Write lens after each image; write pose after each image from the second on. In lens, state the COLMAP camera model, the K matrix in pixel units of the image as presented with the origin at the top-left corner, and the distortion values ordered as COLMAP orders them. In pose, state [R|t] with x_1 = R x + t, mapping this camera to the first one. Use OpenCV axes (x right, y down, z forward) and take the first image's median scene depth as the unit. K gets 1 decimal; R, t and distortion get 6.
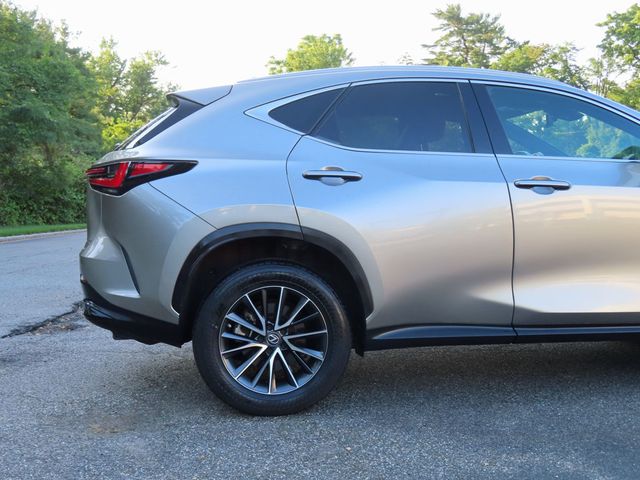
lens RADIAL K [[748.4, 0, 320.0], [0, 748.4, 240.0], [0, 0, 1]] dist [-0.000977, 0.003456]
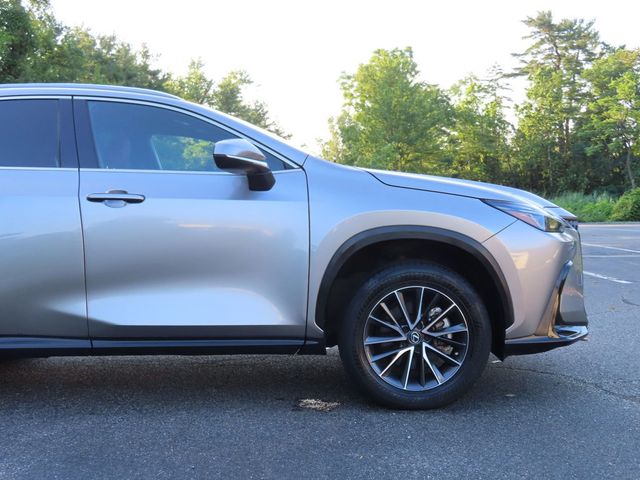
lens RADIAL K [[753.5, 0, 320.0], [0, 753.5, 240.0], [0, 0, 1]] dist [0.008295, -0.014689]
pose [[0.993063, -0.009496, -0.117196, 0.690191], [0.007143, 0.999765, -0.020482, 0.005766], [0.117363, 0.019503, 0.992898, 0.024422]]
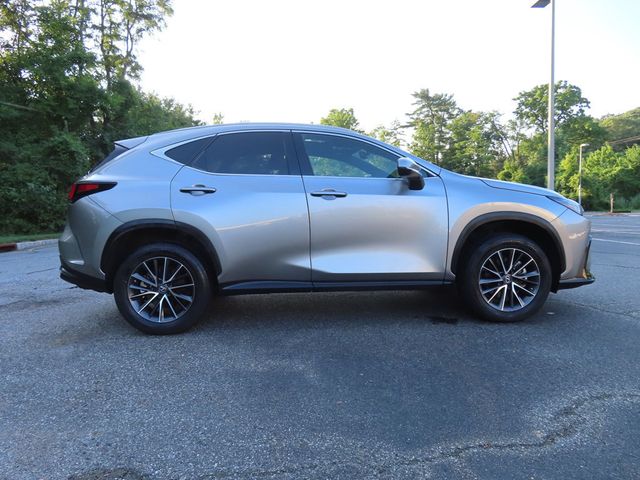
lens RADIAL K [[444.4, 0, 319.1], [0, 444.4, 242.9], [0, 0, 1]] dist [-0.020184, 0.007083]
pose [[0.998250, -0.006201, -0.058806, 0.332821], [0.007661, 0.999667, 0.024622, 0.007964], [0.058634, -0.025030, 0.997966, 0.039848]]
